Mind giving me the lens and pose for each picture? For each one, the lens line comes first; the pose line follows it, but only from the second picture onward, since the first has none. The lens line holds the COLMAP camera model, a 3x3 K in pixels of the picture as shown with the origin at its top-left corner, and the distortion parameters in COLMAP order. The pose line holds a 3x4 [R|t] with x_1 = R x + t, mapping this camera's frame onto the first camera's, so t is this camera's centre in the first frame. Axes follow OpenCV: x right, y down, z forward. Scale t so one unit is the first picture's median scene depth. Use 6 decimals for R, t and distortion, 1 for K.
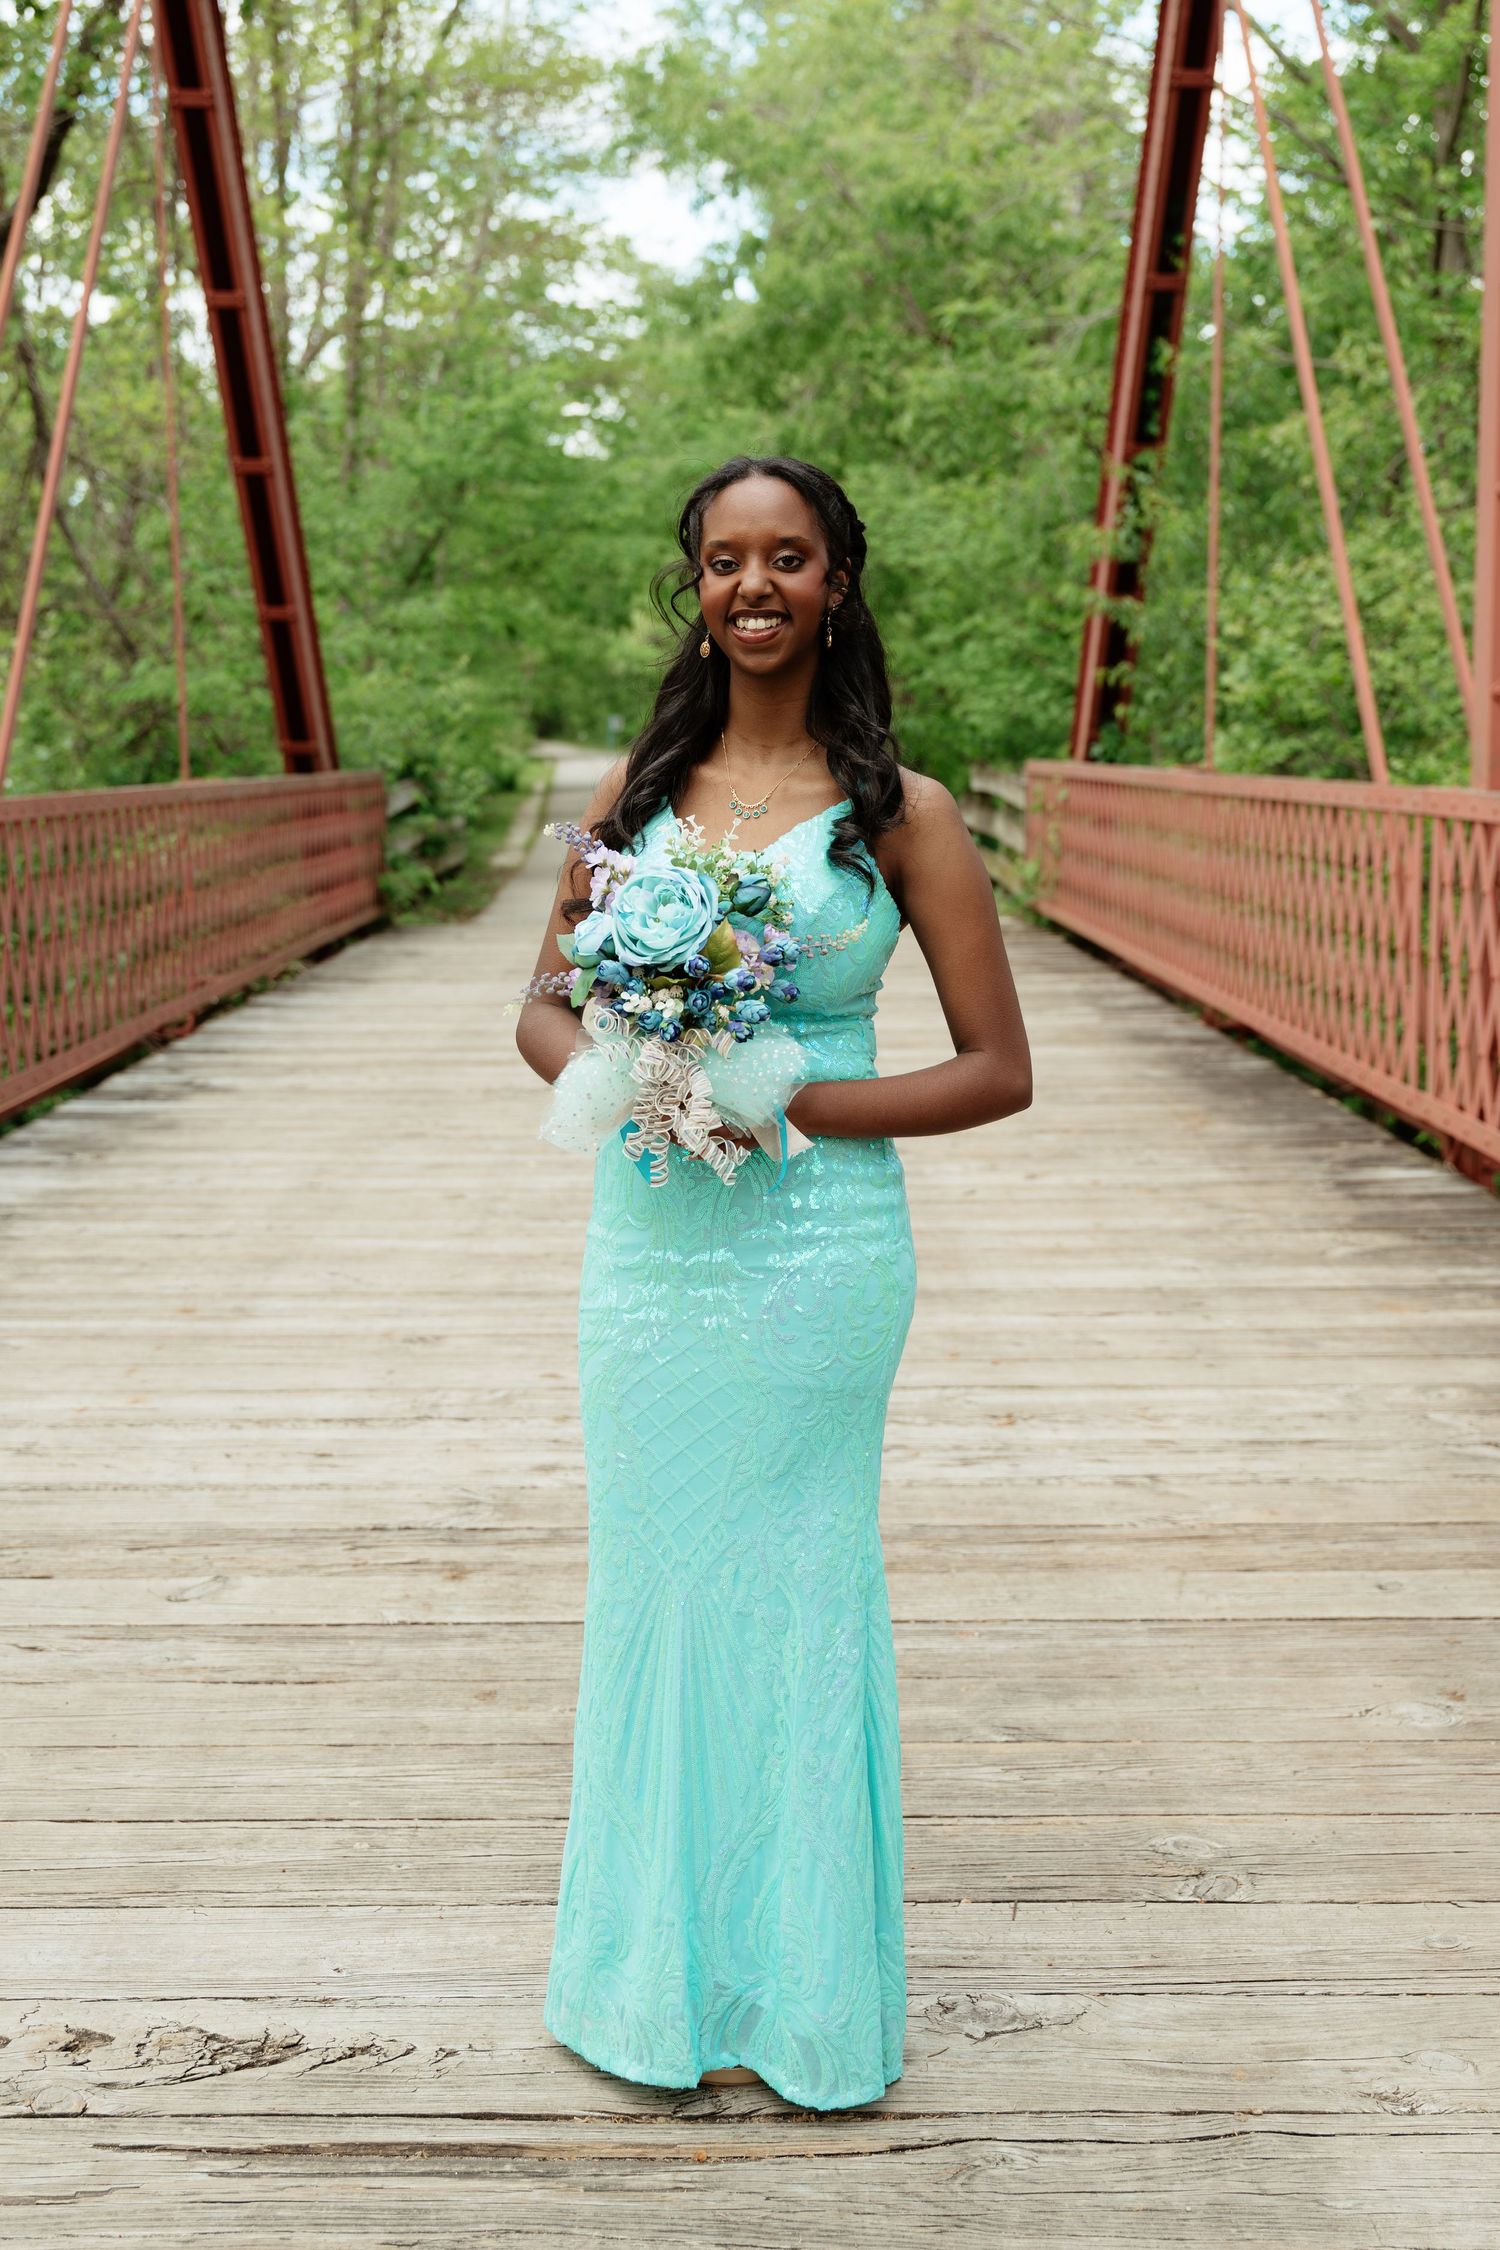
lens RADIAL K [[2469.8, 0, 670.4], [0, 2469.8, 999.7], [0, 0, 1]] dist [0.006495, 0.000000]
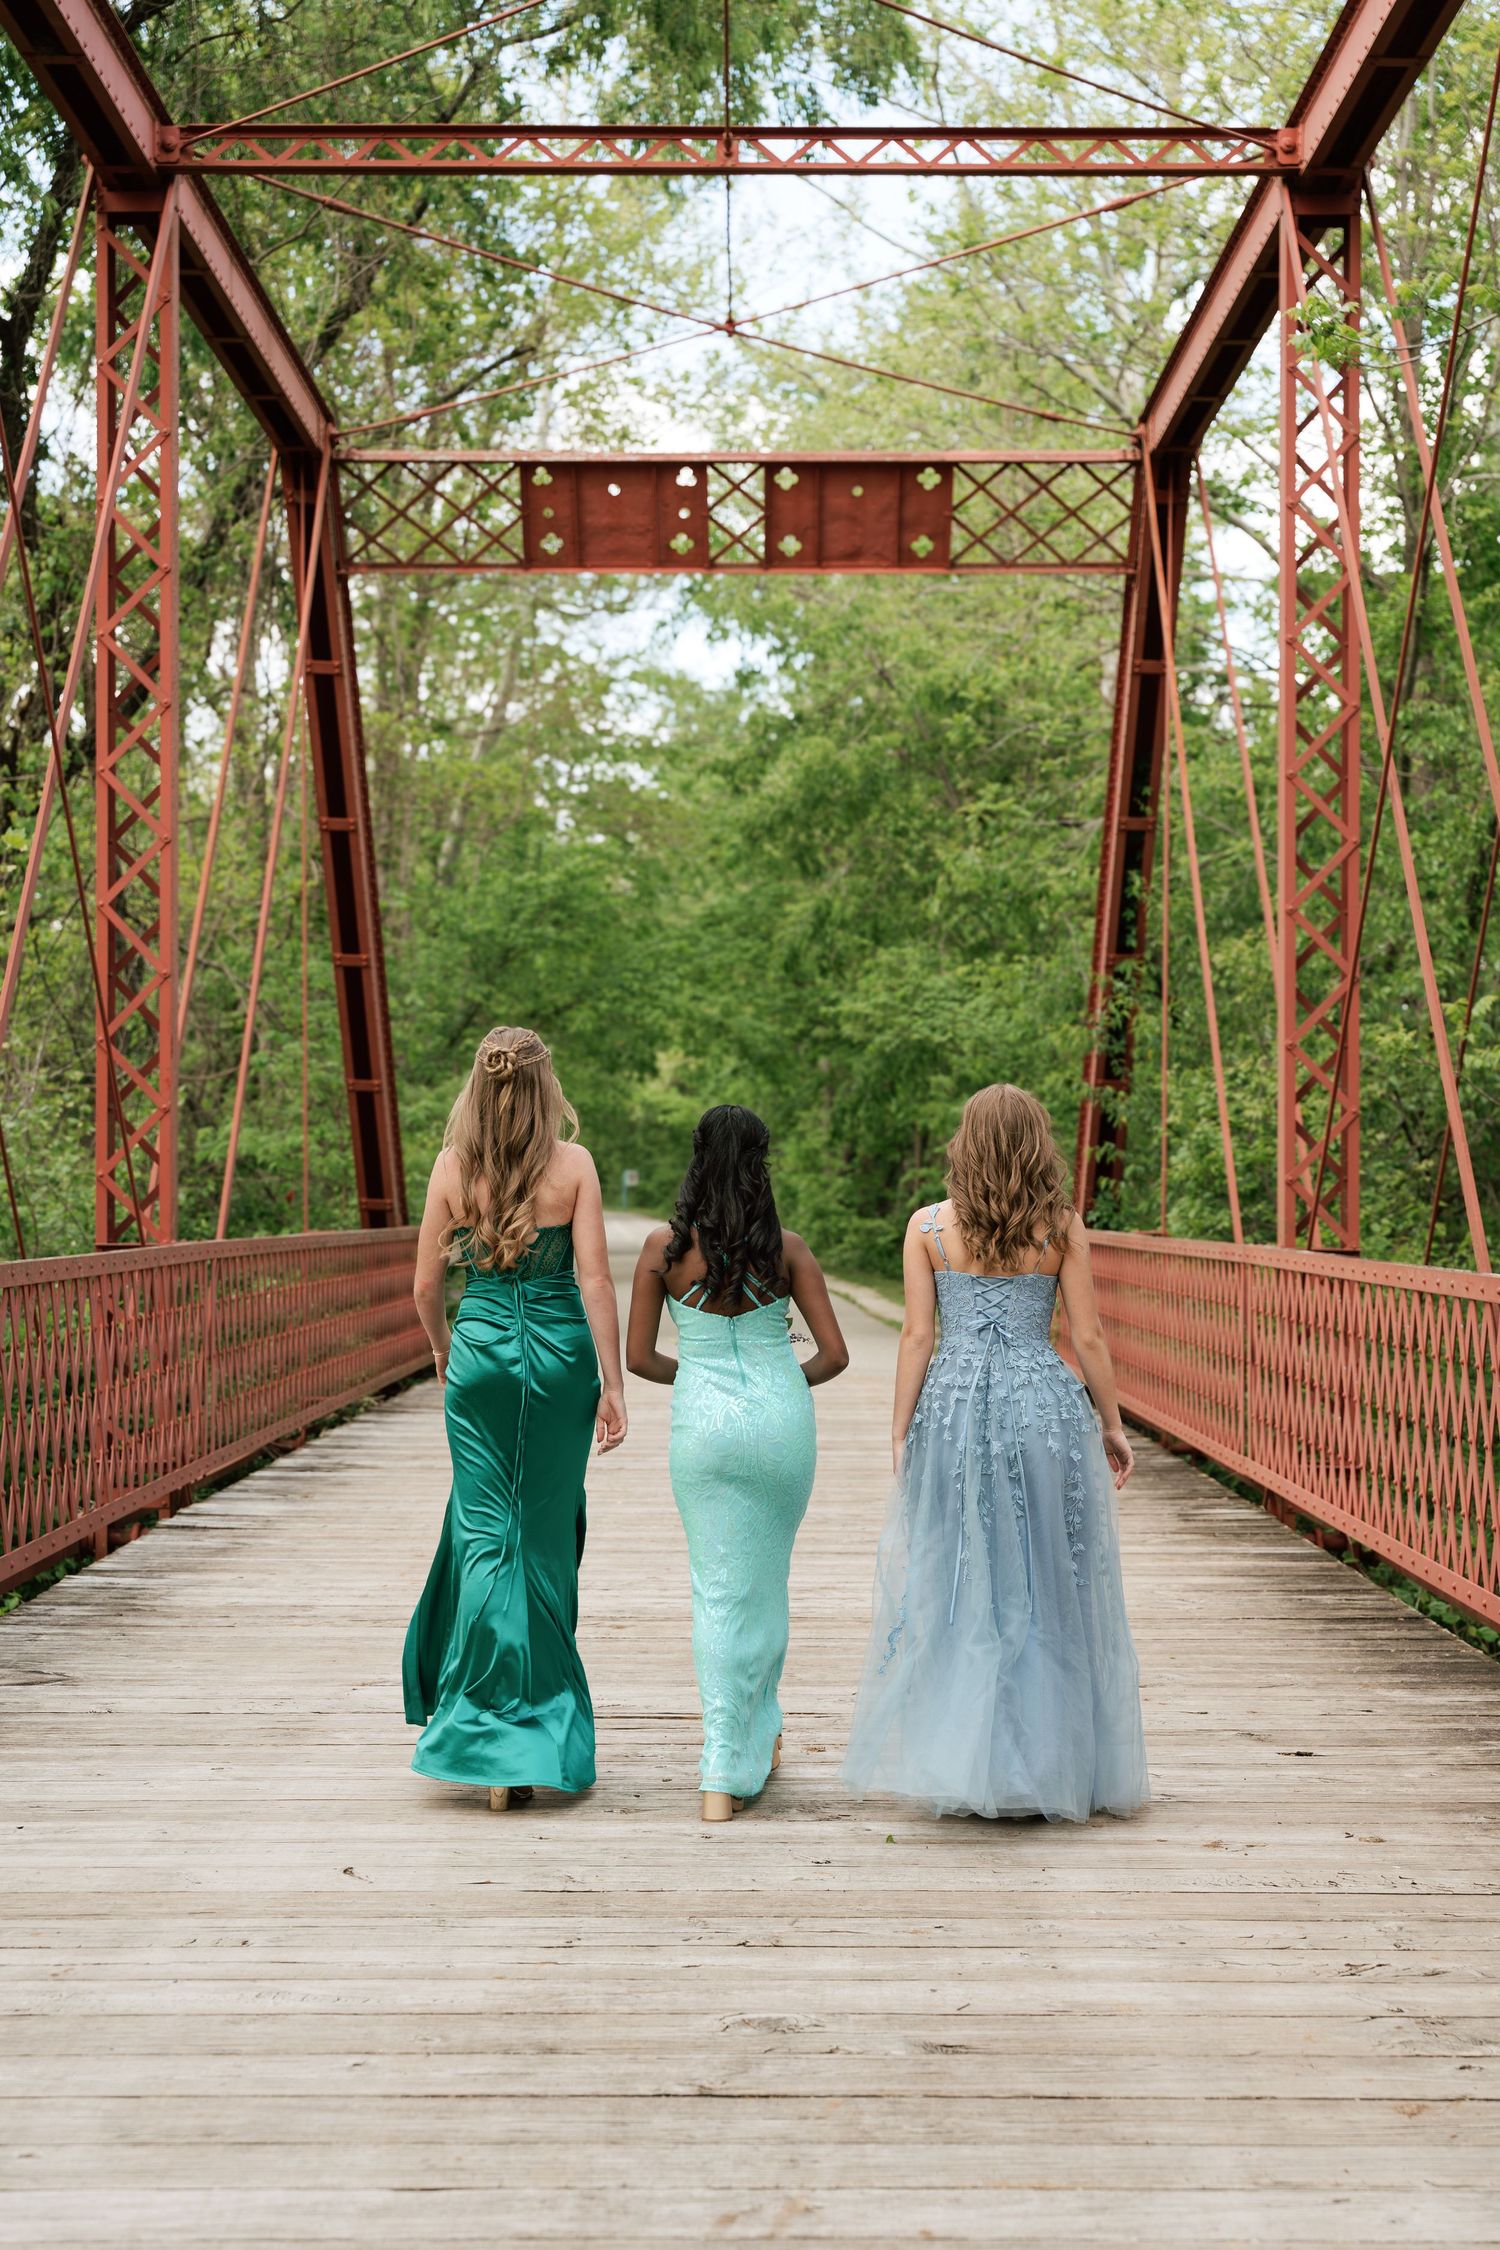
lens RADIAL K [[2982.8, 0, 747.6], [0, 2982.8, 1127.2], [0, 0, 1]] dist [0.017092, 0.000000]
pose [[0.999732, 0.014847, 0.017751, -0.010168], [-0.012438, 0.991587, -0.128841, 0.046268], [-0.019515, 0.128586, 0.991506, -0.455016]]
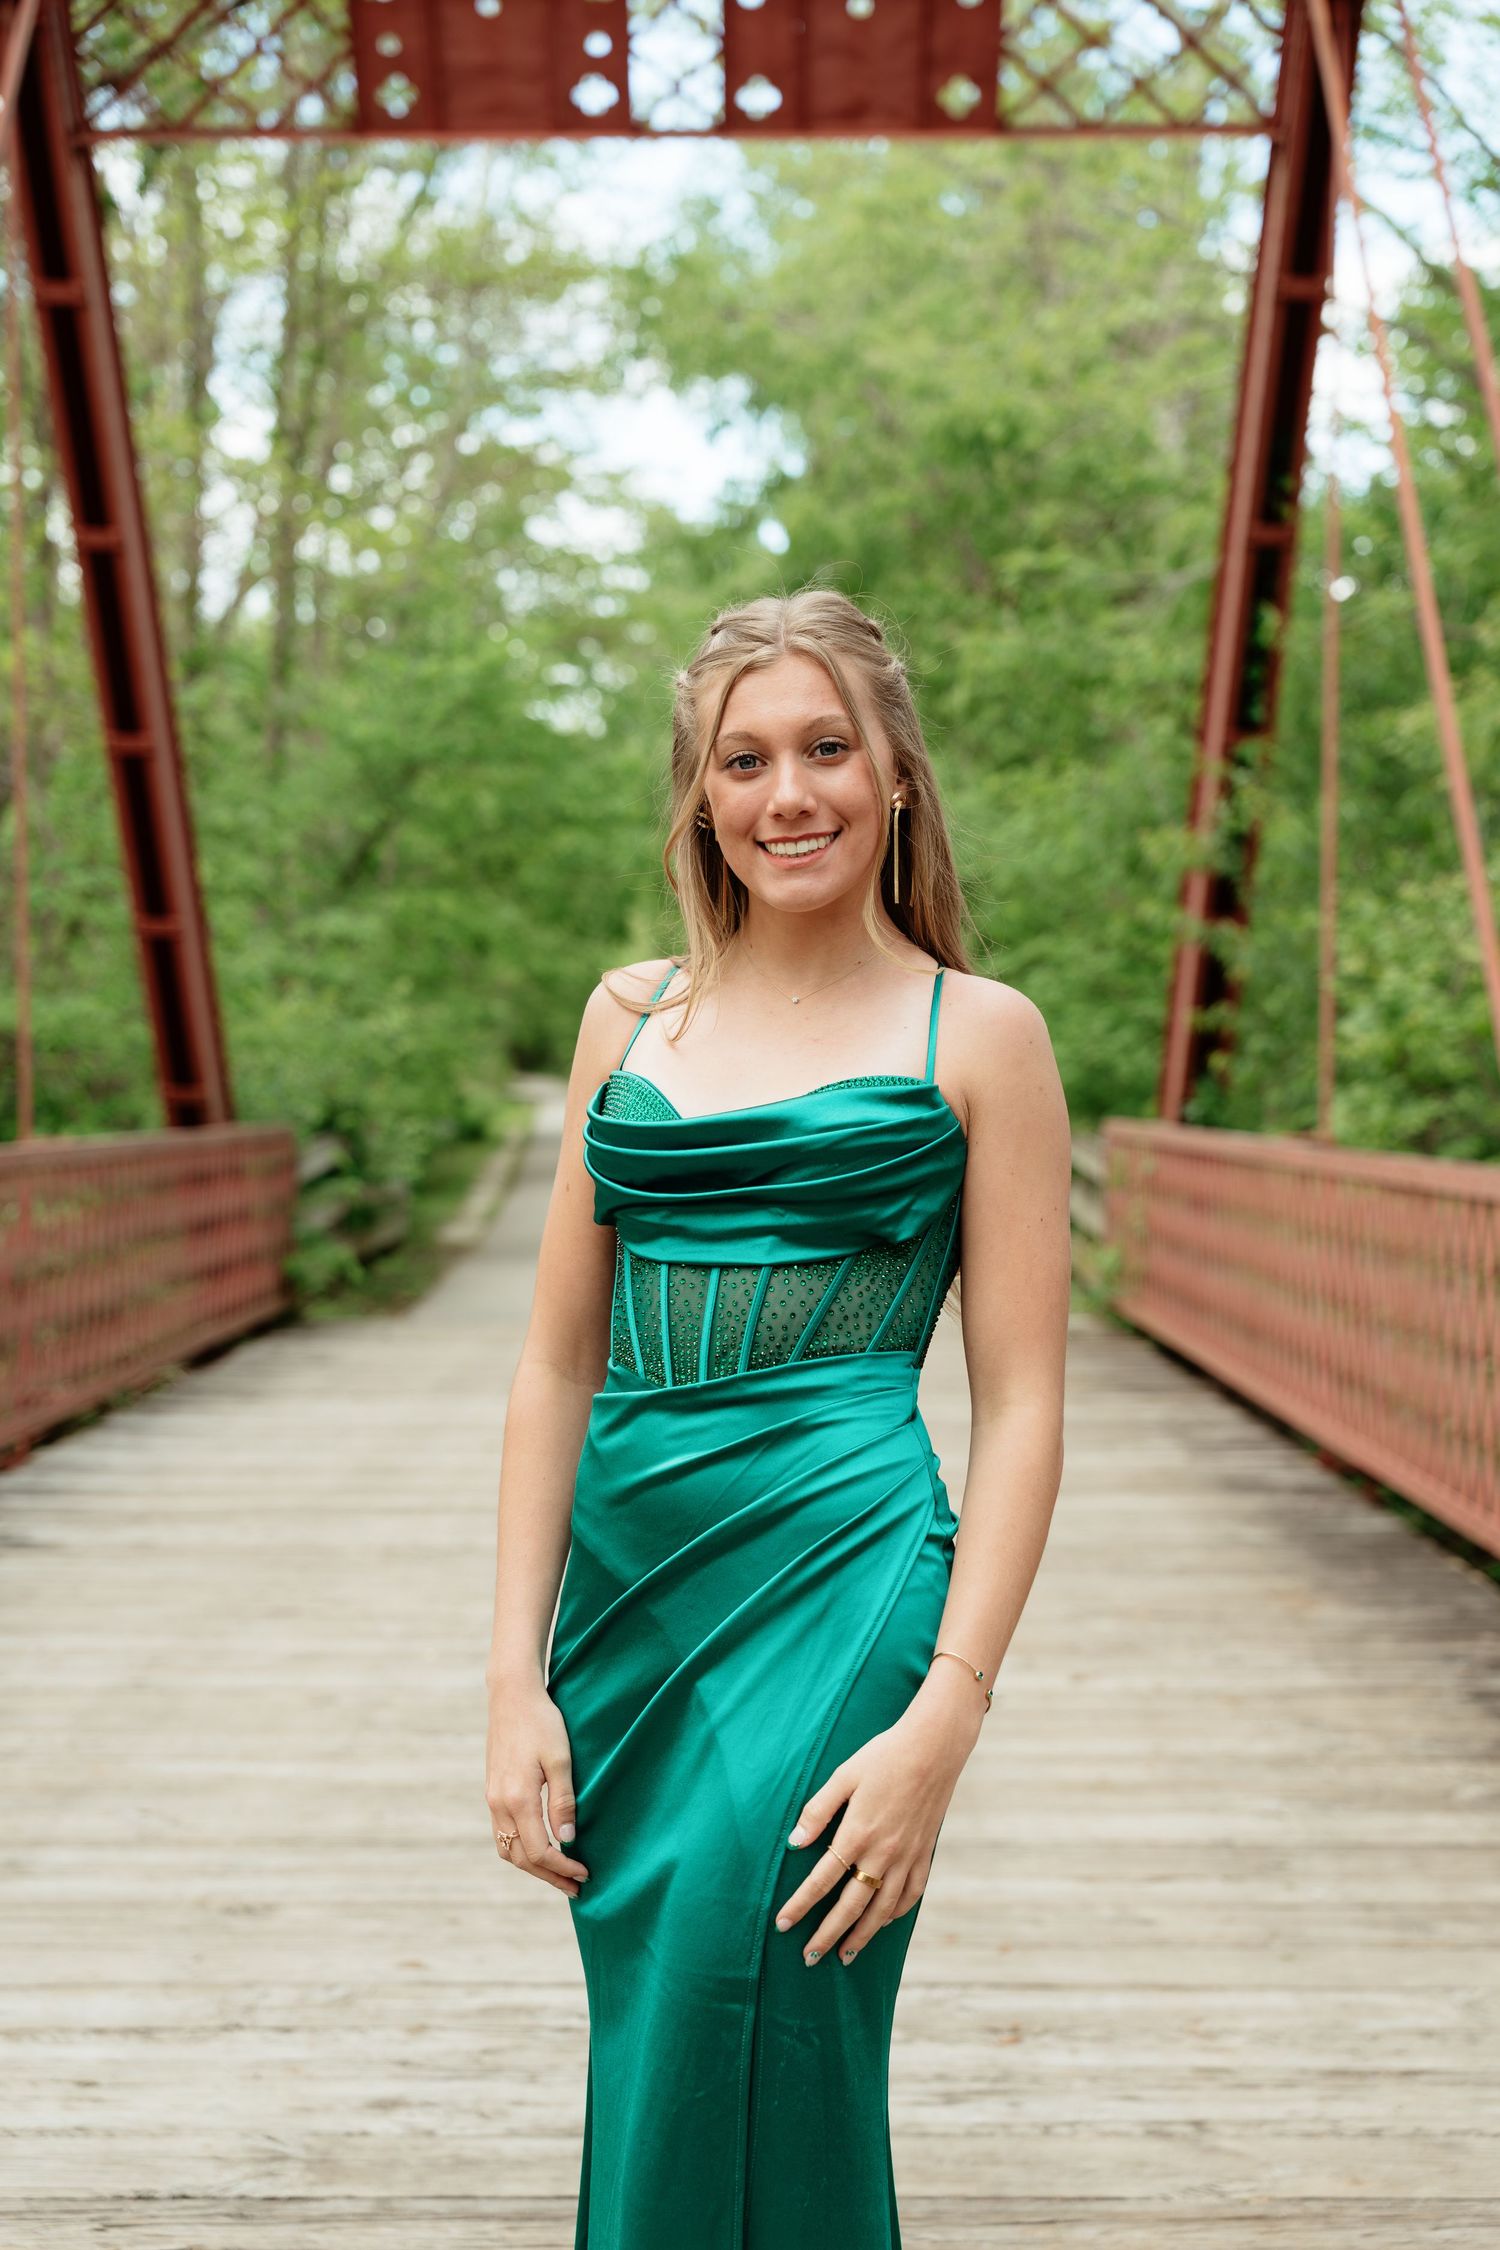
lens RADIAL K [[3095.6, 0, 732.9], [0, 3095.6, 1118.6], [0, 0, 1]] dist [0.048357, 0.000000]
pose [[0.999822, 0.010930, 0.015386, 0.013631], [-0.009475, 0.995746, -0.091657, -0.007660], [-0.016322, 0.091495, 0.995672, 0.014975]]
